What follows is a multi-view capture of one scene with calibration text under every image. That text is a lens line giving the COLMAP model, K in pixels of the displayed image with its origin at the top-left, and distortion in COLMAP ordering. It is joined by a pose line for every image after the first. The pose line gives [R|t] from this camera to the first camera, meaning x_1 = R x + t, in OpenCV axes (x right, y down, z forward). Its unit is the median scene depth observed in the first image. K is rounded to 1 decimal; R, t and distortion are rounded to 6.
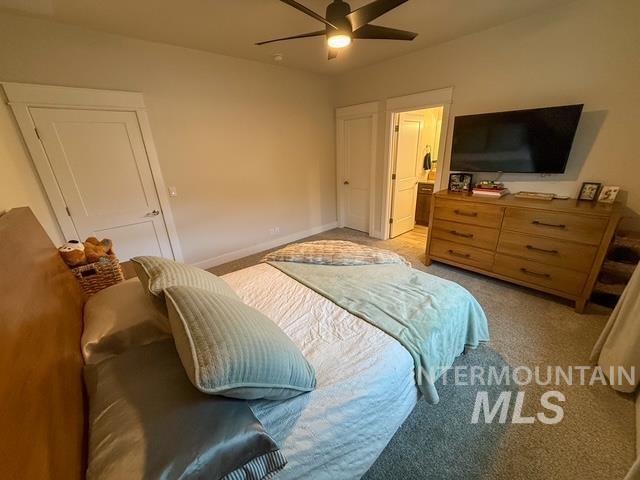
lens RADIAL K [[255.0, 0, 320.2], [0, 255.0, 240.1], [0, 0, 1]] dist [-0.001694, 0.000034]
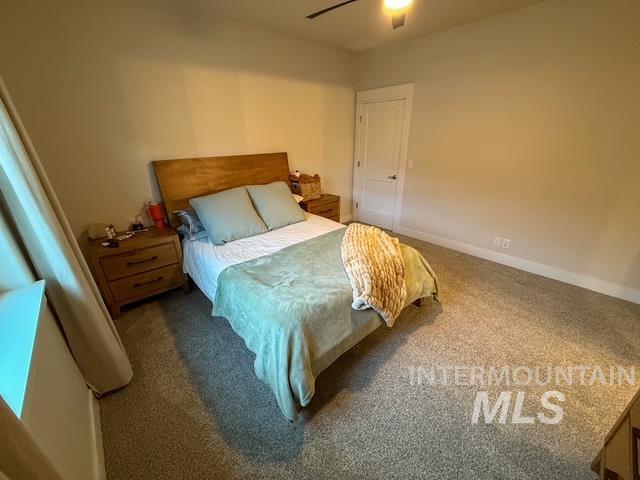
lens RADIAL K [[255.0, 0, 321.1], [0, 255.0, 242.3], [0, 0, 1]] dist [-0.001694, 0.000034]
pose [[0.035433, 0.427677, -0.903237, 0.779145], [-0.337914, 0.855698, 0.391911, -0.240492], [0.940510, 0.291330, 0.174838, 0.579608]]
